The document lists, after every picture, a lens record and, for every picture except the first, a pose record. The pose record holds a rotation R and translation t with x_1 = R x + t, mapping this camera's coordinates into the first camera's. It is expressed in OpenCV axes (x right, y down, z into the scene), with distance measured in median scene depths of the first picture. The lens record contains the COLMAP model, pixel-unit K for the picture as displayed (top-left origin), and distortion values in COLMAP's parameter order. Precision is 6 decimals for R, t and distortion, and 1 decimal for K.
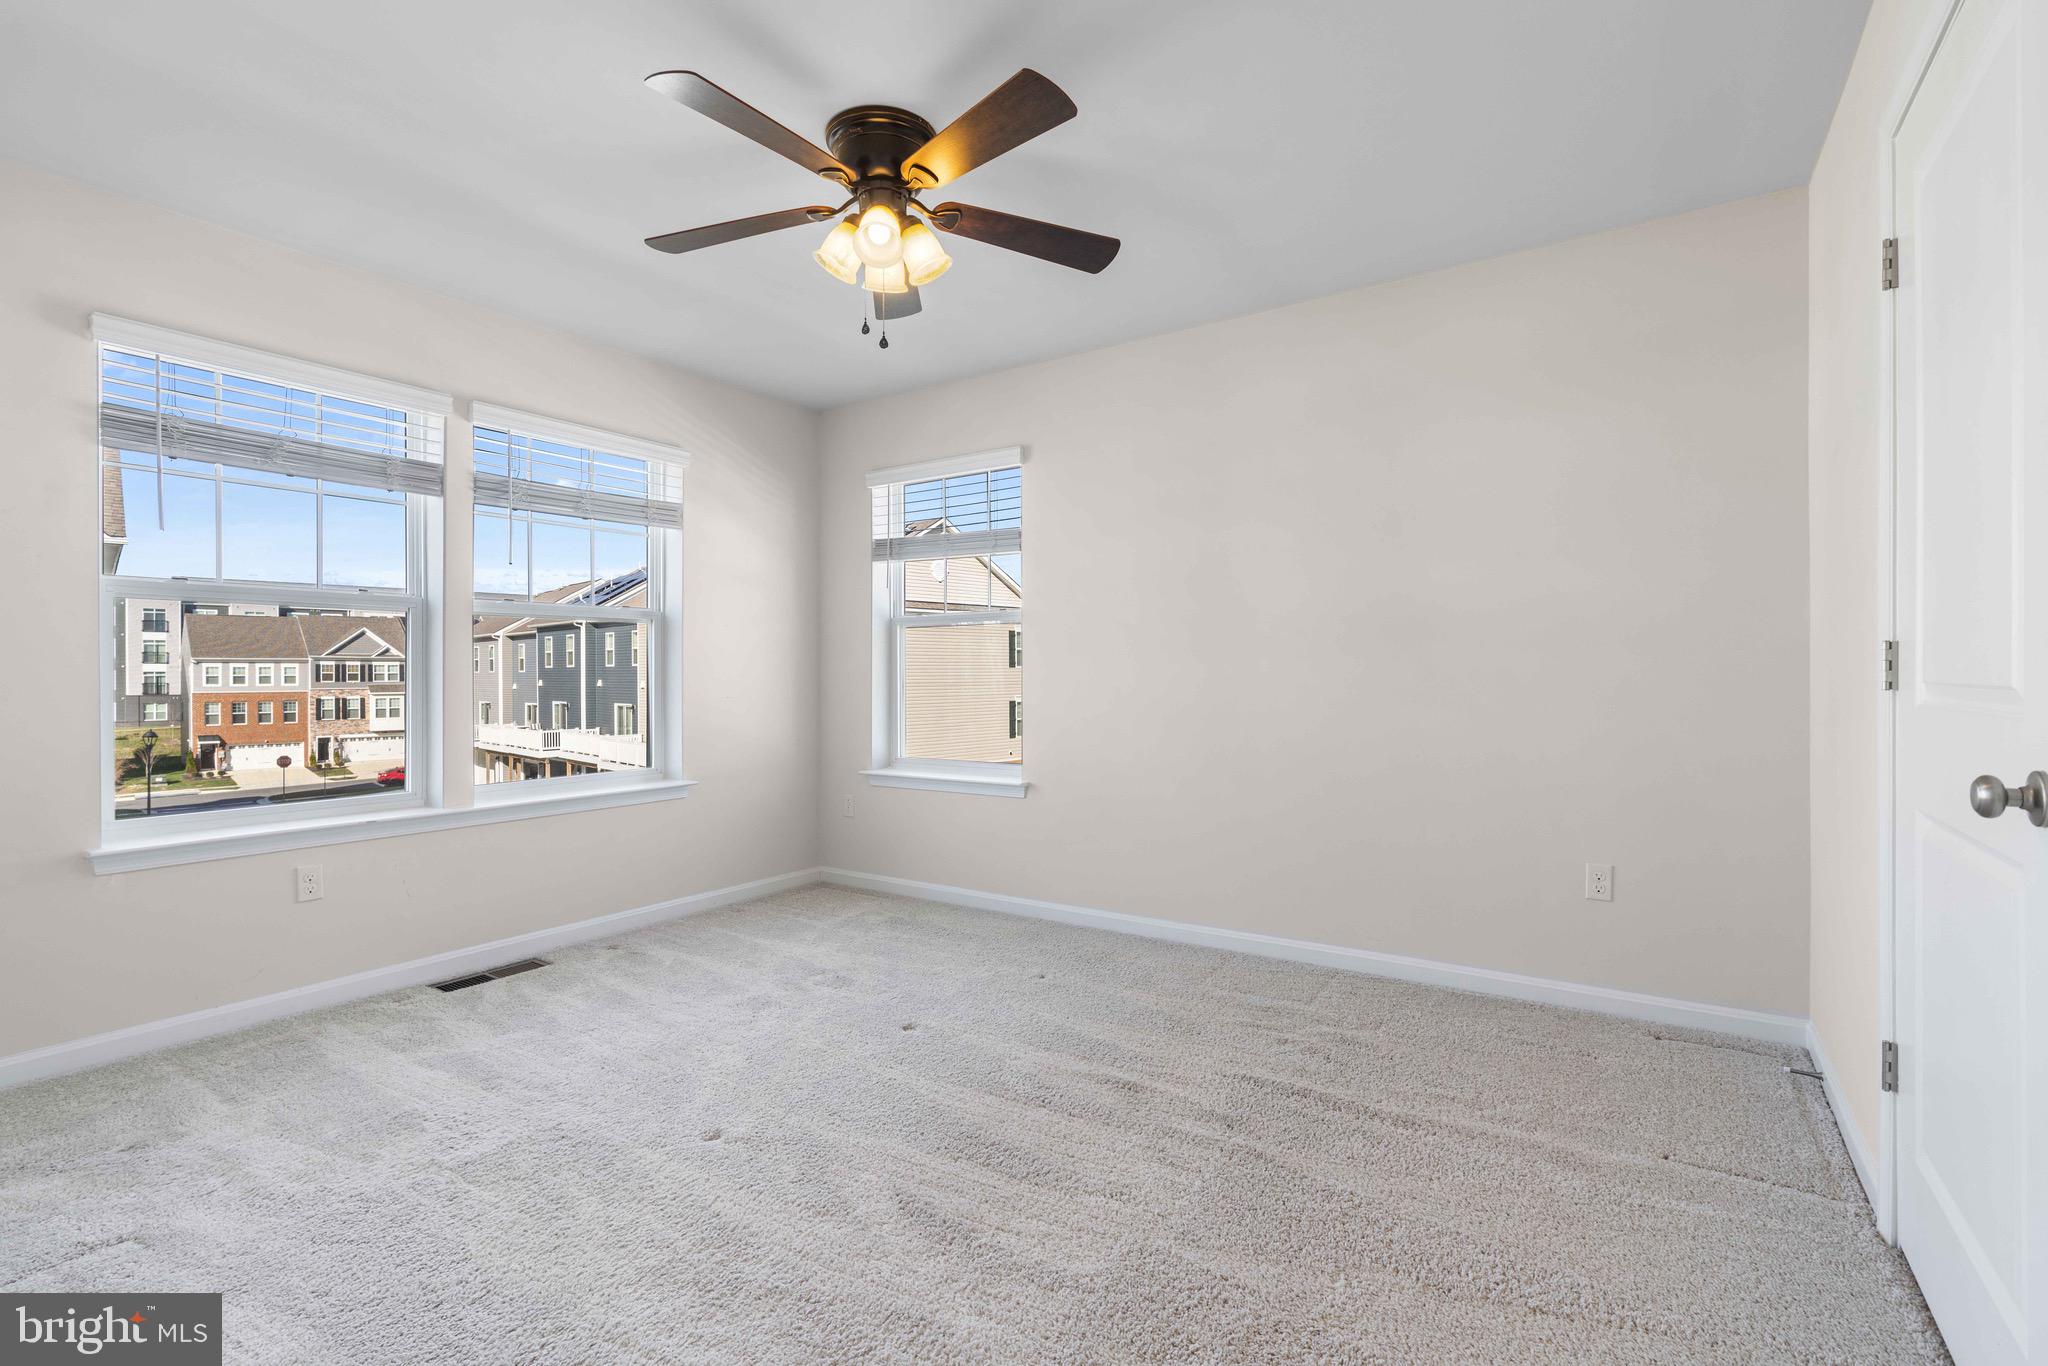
lens RADIAL K [[927.6, 0, 1035.0], [0, 927.6, 672.5], [0, 0, 1]] dist [-0.002948, 0.002997]
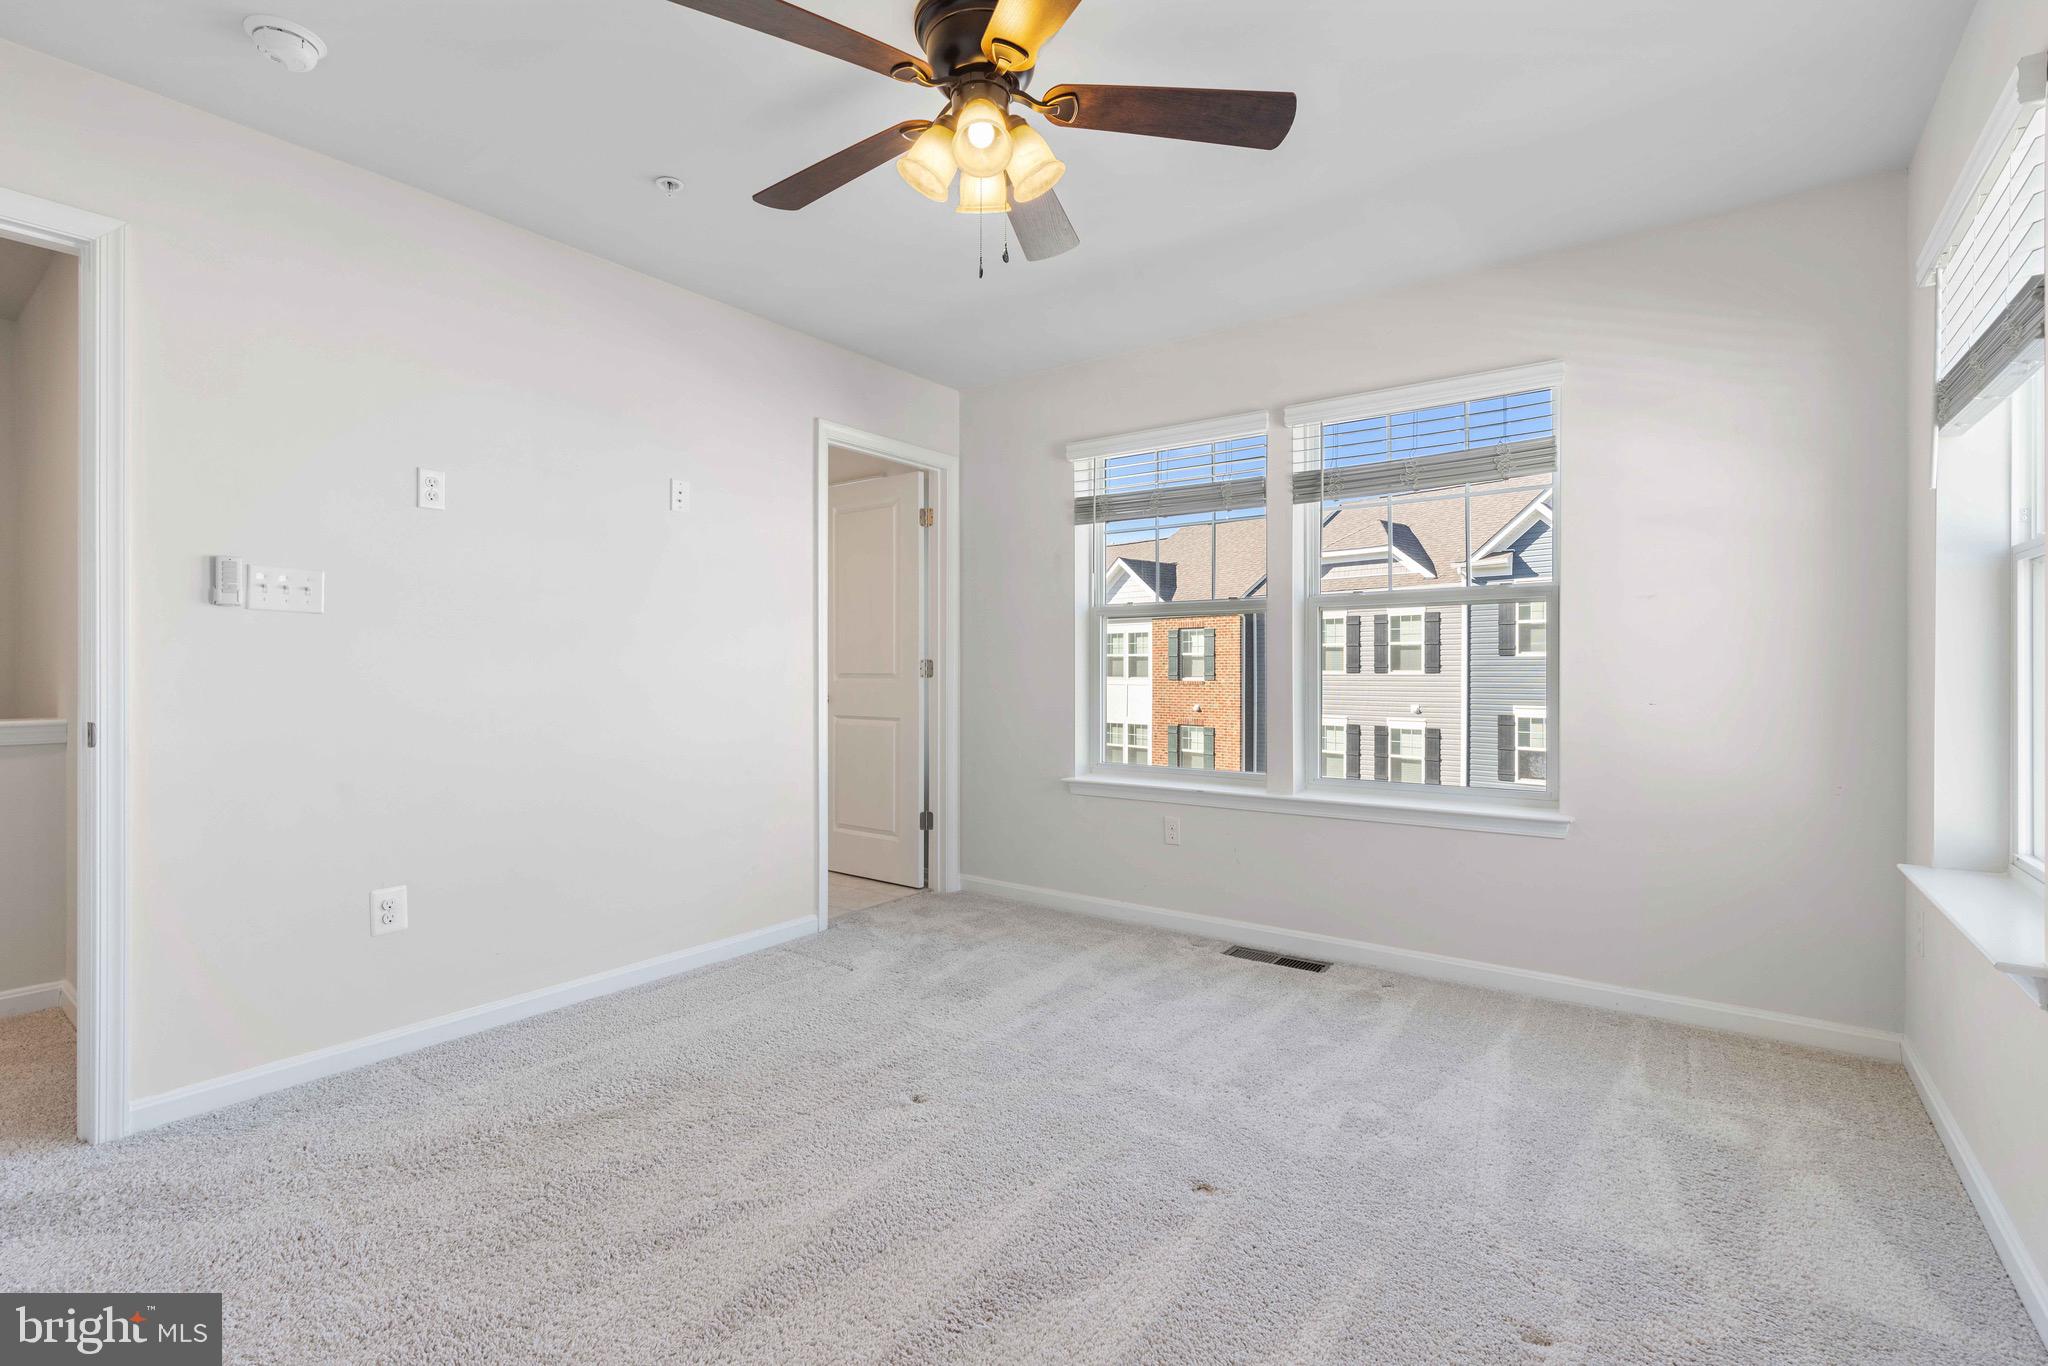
lens RADIAL K [[927.6, 0, 990.2], [0, 927.6, 685.4], [0, 0, 1]] dist [-0.002948, 0.002997]
pose [[-0.070787, 0.023047, -0.997225, 0.519867], [0.007905, 0.999715, 0.022544, -0.007080], [0.997460, -0.006287, -0.070949, 0.841091]]
